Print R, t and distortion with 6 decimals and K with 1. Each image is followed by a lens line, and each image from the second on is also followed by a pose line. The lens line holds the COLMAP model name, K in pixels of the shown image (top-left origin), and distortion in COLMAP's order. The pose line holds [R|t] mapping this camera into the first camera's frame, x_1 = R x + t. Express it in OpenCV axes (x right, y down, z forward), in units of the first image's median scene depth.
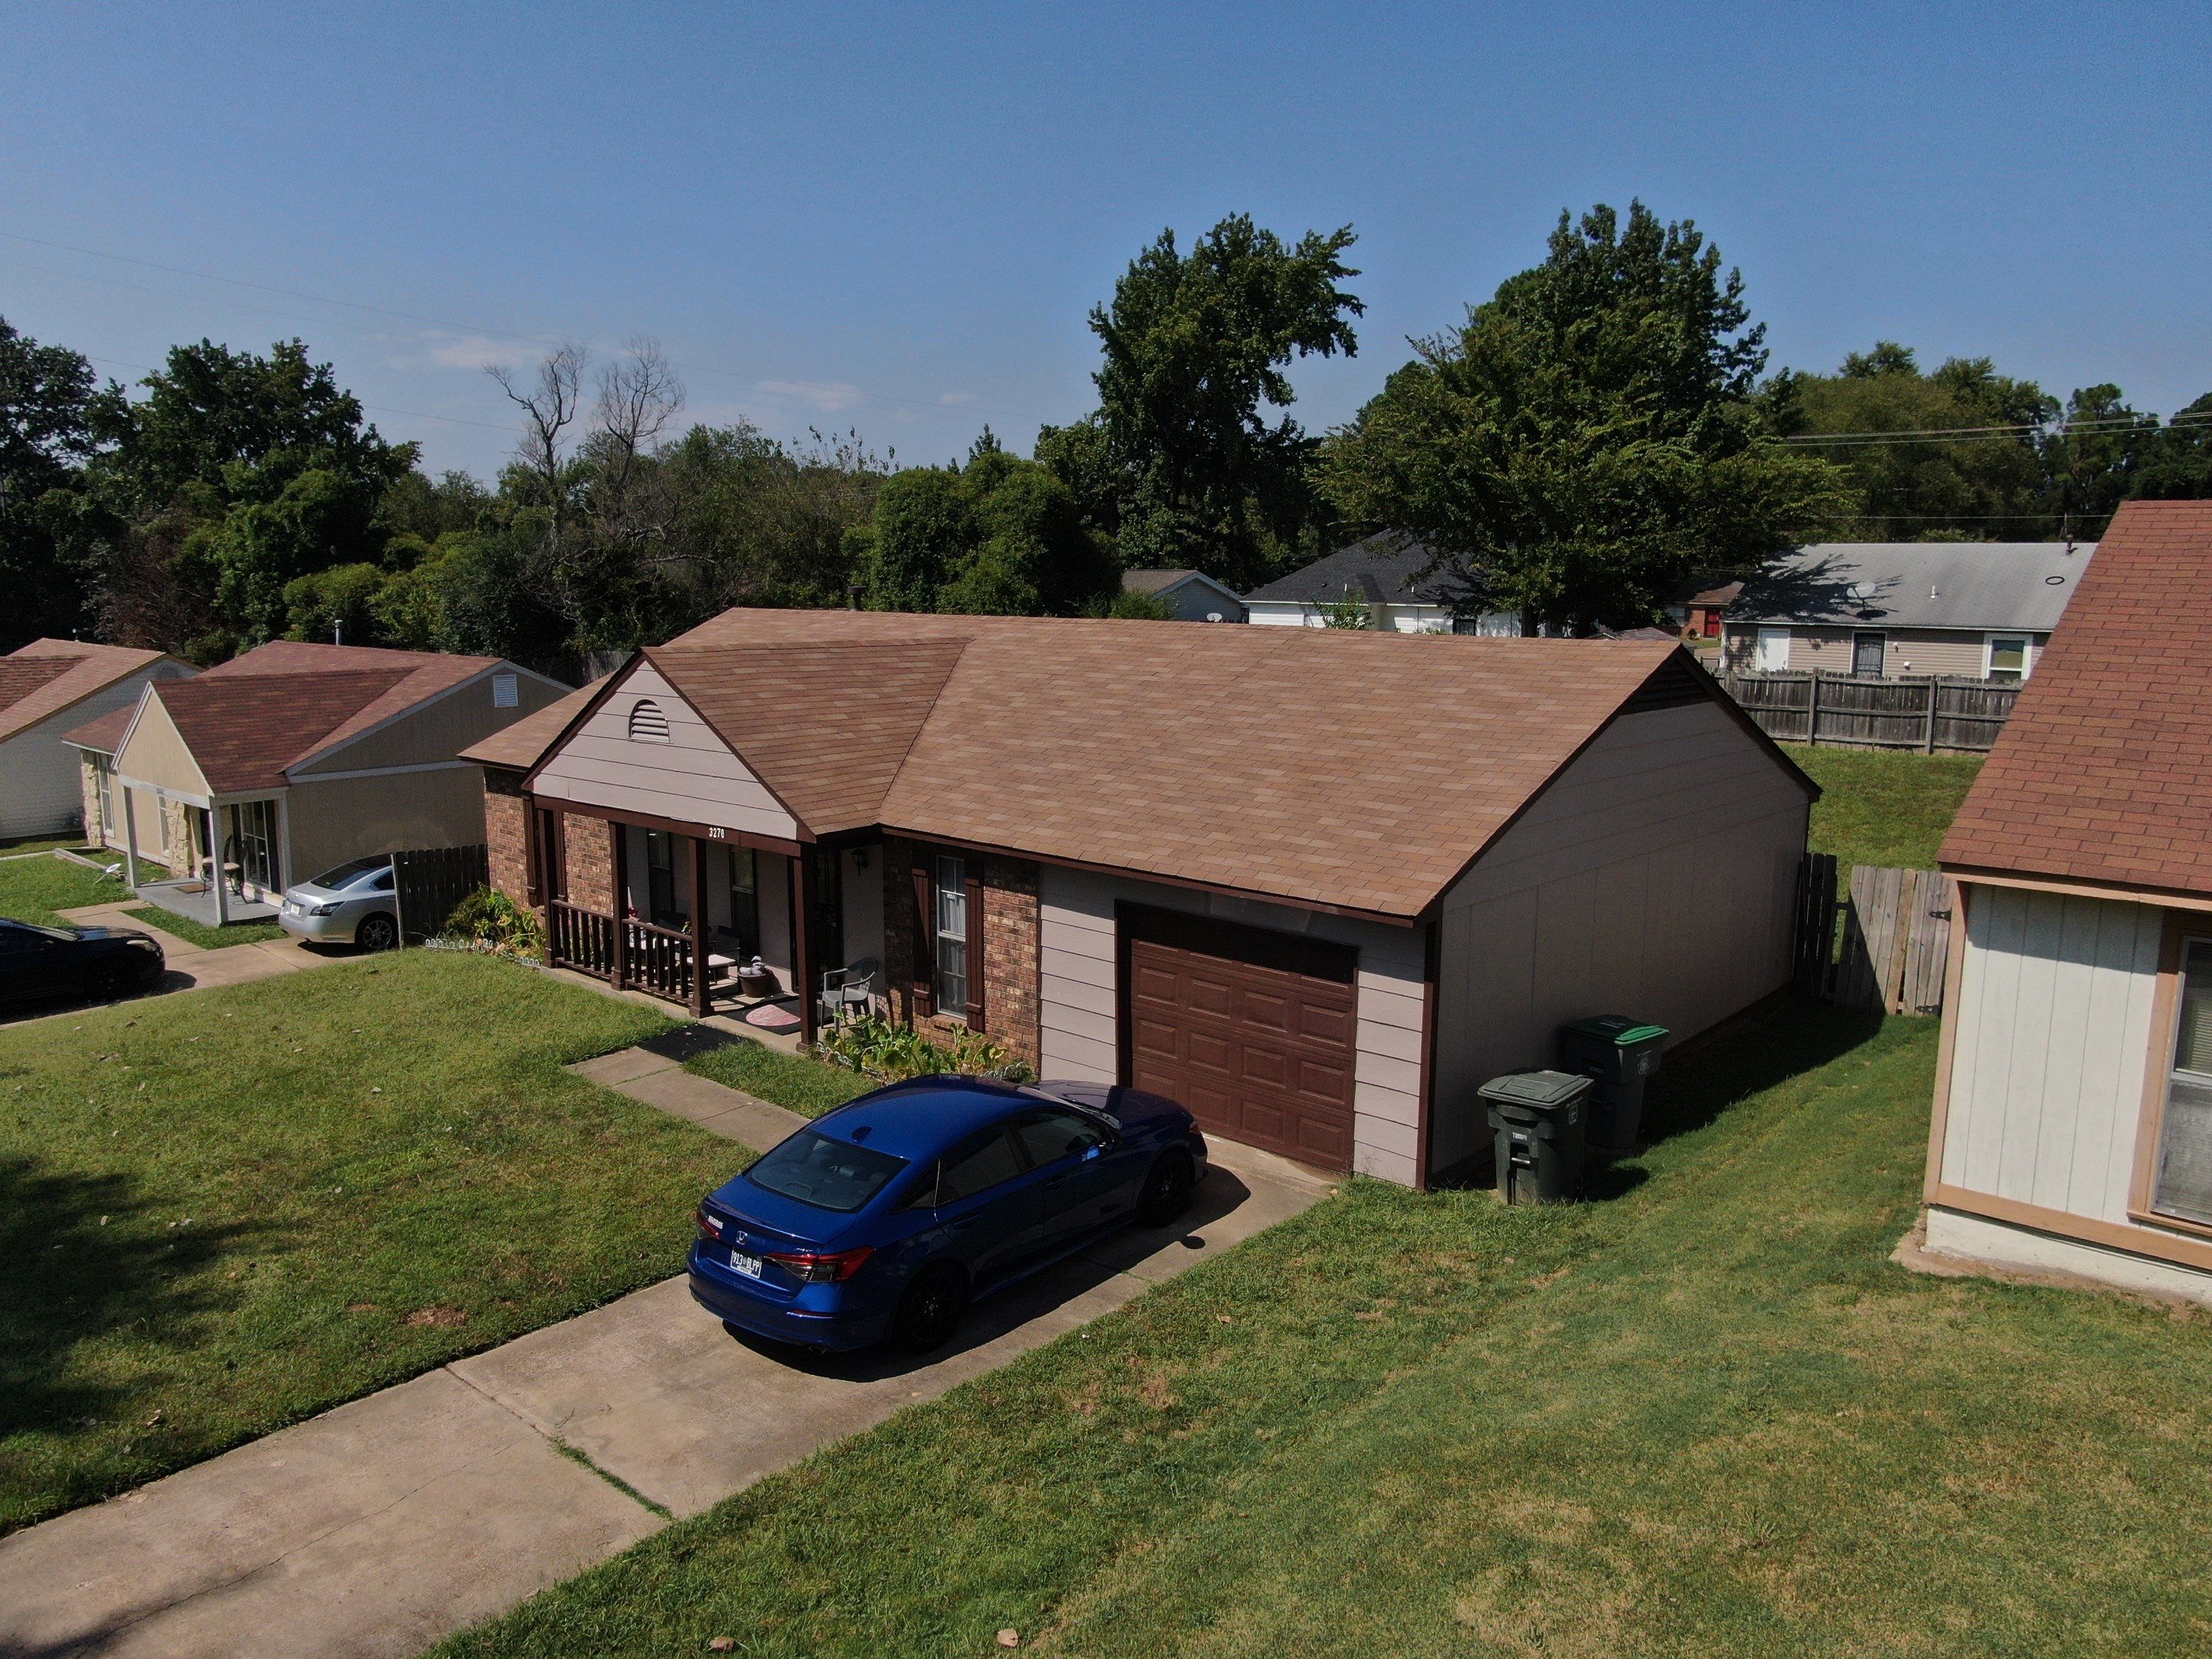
lens RADIAL K [[1588.8, 0, 1108.3], [0, 1588.8, 827.0], [0, 0, 1]] dist [-0.021407, 0.009342]
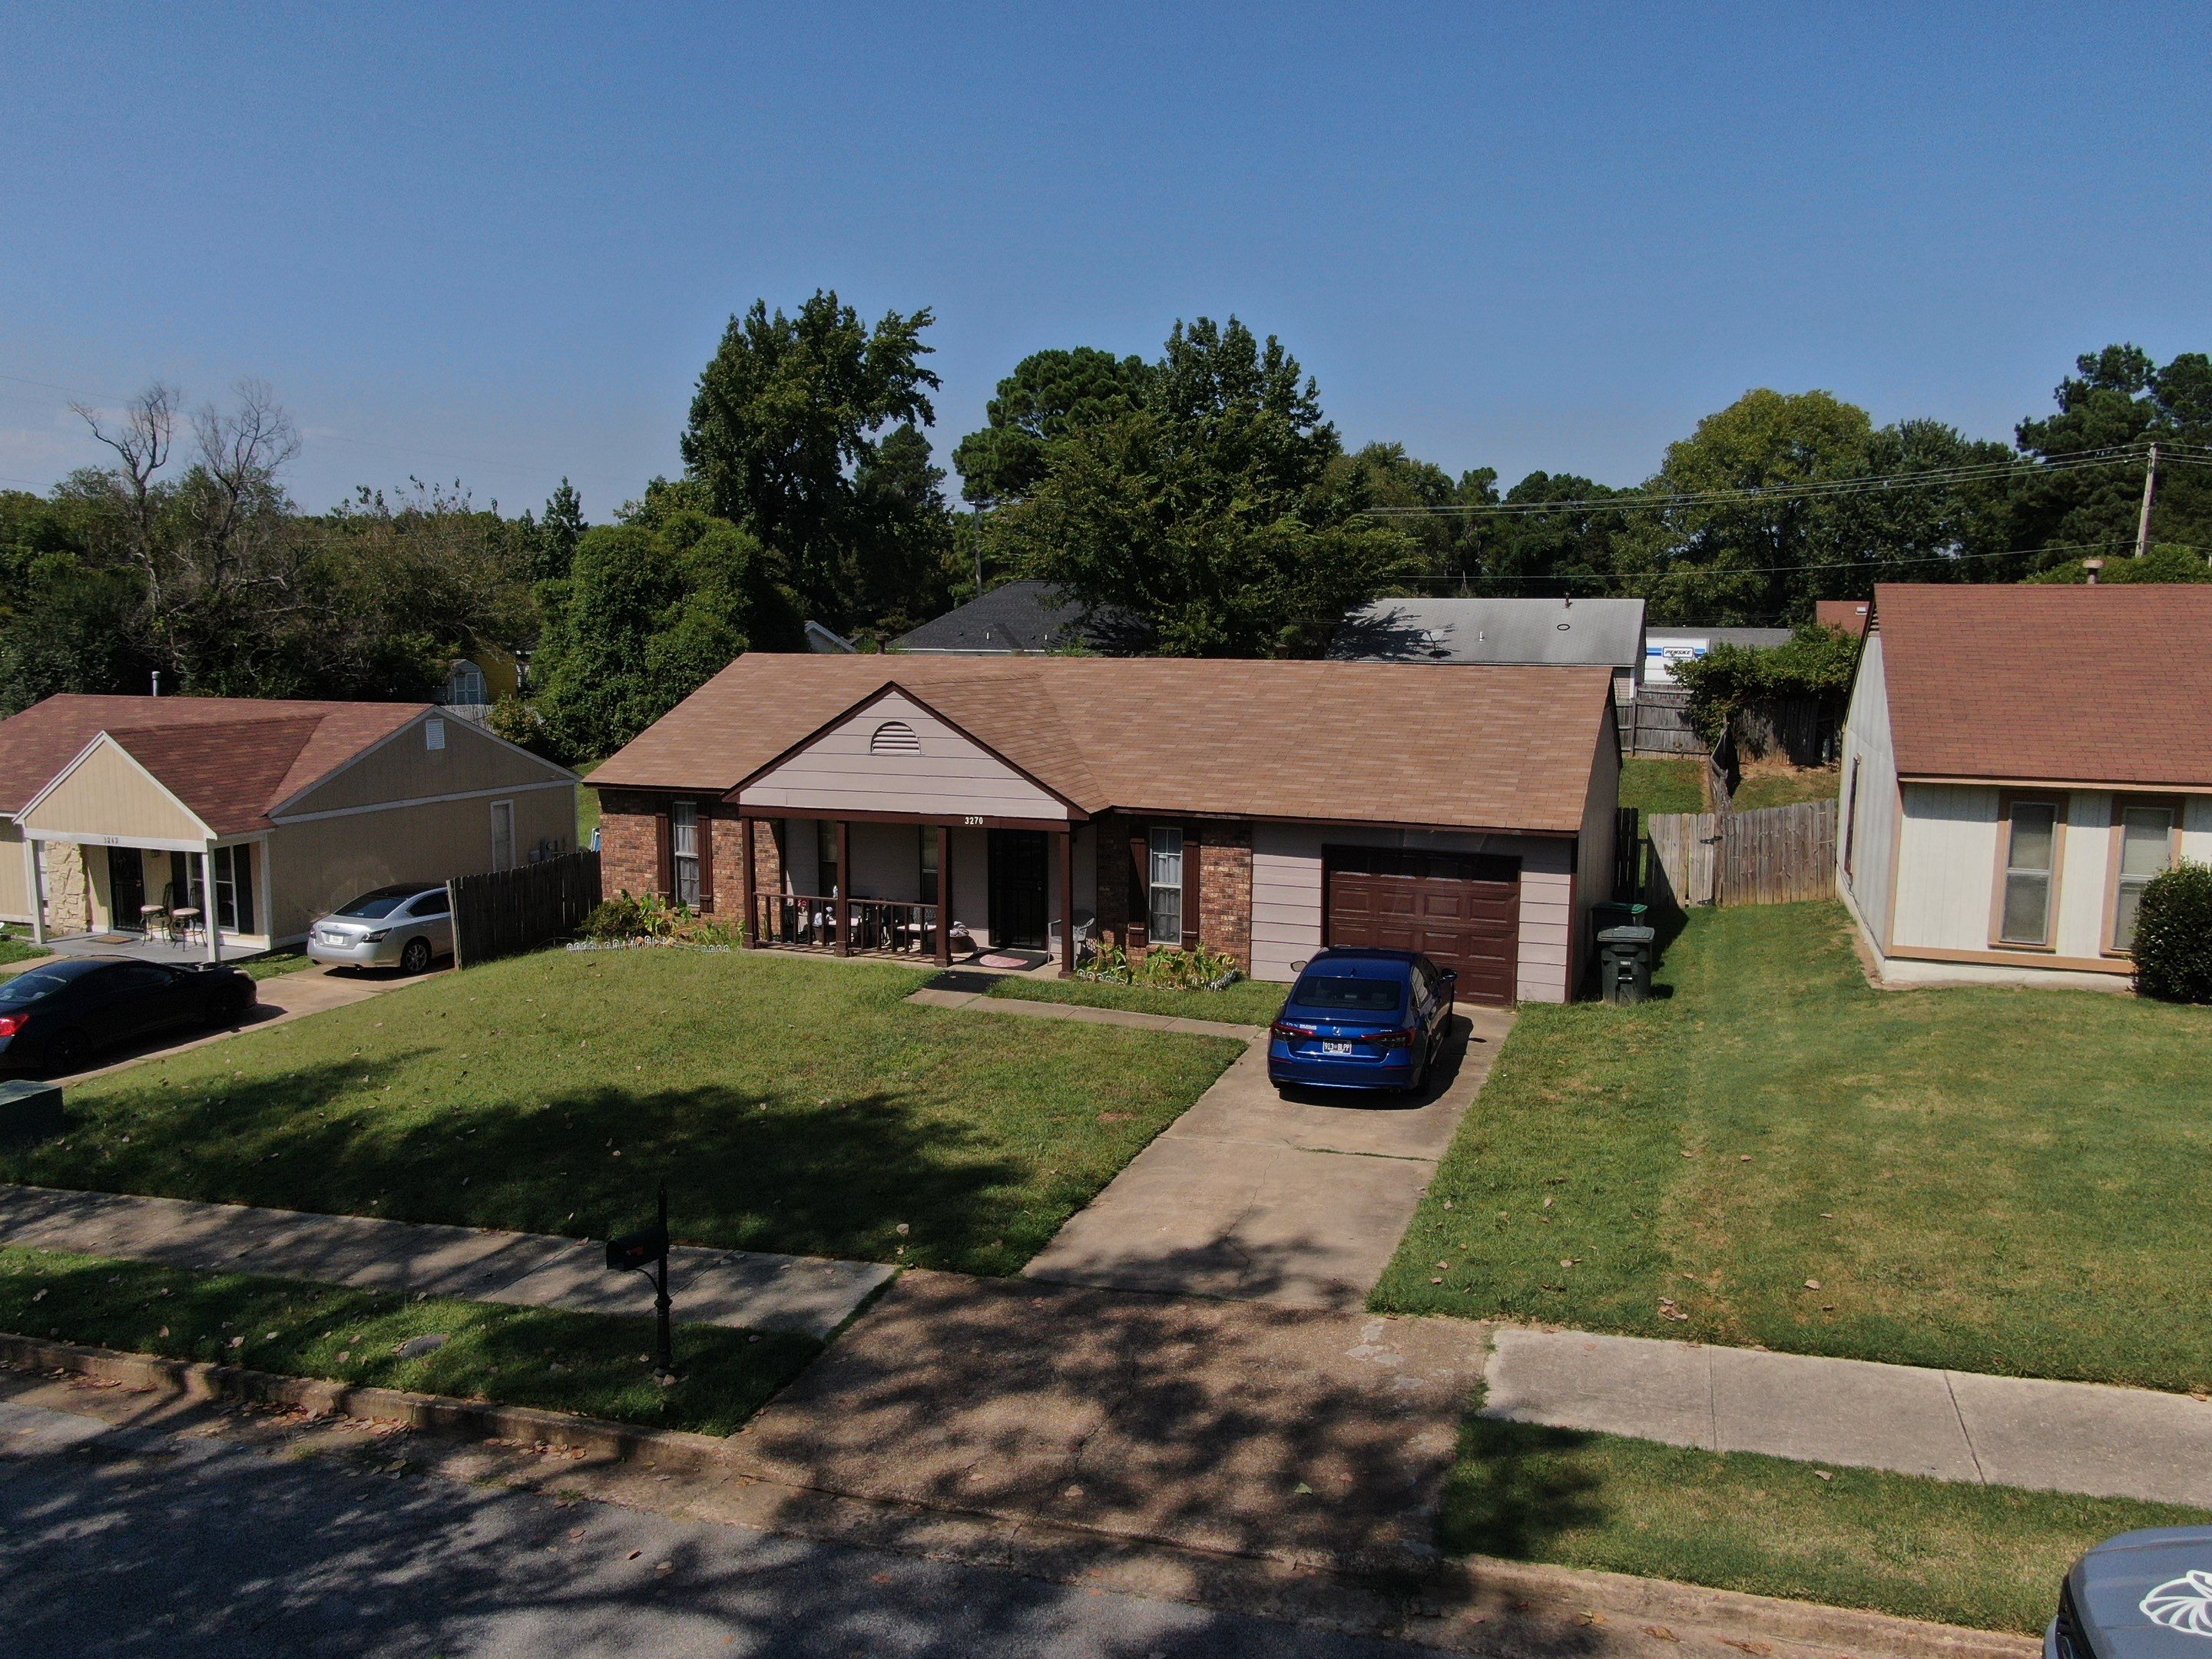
lens RADIAL K [[1584.0, 0, 1106.0], [0, 1584.0, 829.5], [0, 0, 1]] dist [-0.028909, 0.002027]
pose [[0.936084, -0.046440, 0.348697, -0.548049], [0.056409, 0.998237, -0.018484, 0.037740], [-0.347224, 0.036972, 0.937053, -0.241225]]
